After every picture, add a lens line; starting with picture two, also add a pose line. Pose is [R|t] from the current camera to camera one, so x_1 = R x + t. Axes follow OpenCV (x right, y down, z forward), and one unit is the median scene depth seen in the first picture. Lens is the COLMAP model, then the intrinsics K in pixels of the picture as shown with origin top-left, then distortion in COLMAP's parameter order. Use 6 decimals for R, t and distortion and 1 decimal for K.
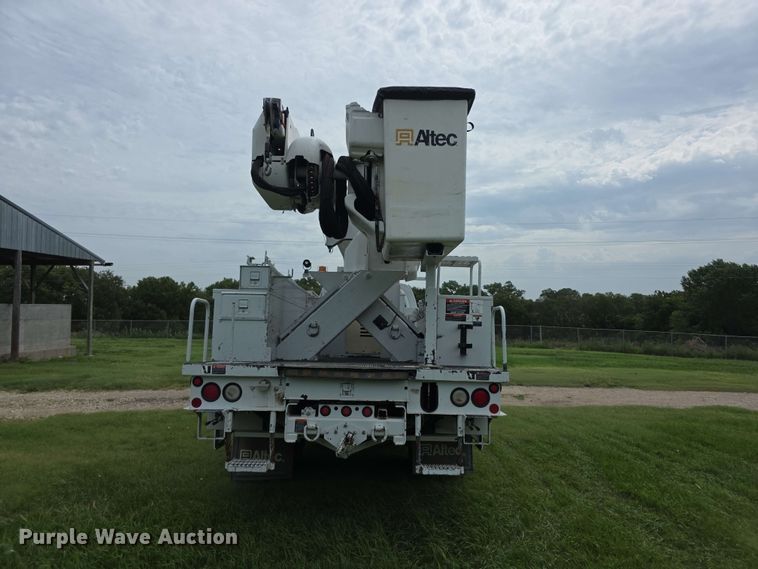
lens RADIAL K [[503.3, 0, 378.9], [0, 503.3, 290.2], [0, 0, 1]] dist [0.073313, -0.073412]
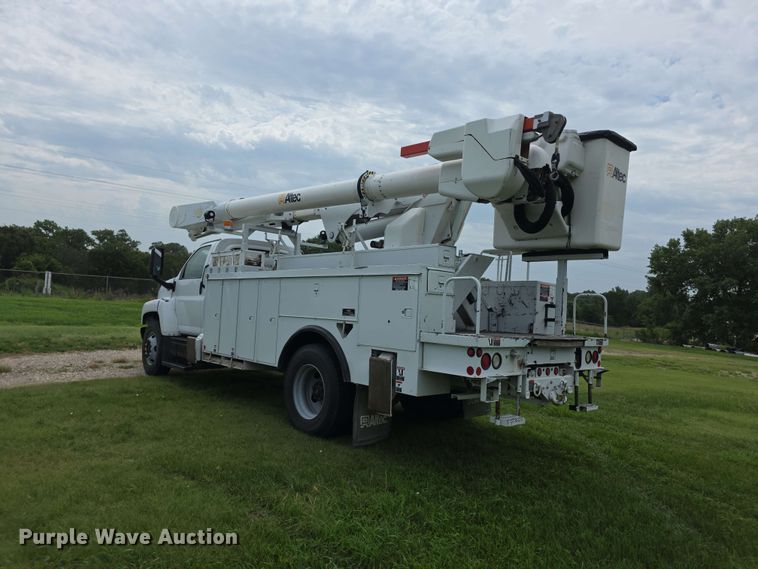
lens RADIAL K [[503.3, 0, 378.9], [0, 503.3, 290.2], [0, 0, 1]] dist [0.073313, -0.073412]
pose [[0.756356, 0.042978, 0.652746, -1.254136], [-0.099034, 0.993861, 0.049316, 0.010456], [-0.646620, -0.101944, 0.755970, 0.316778]]
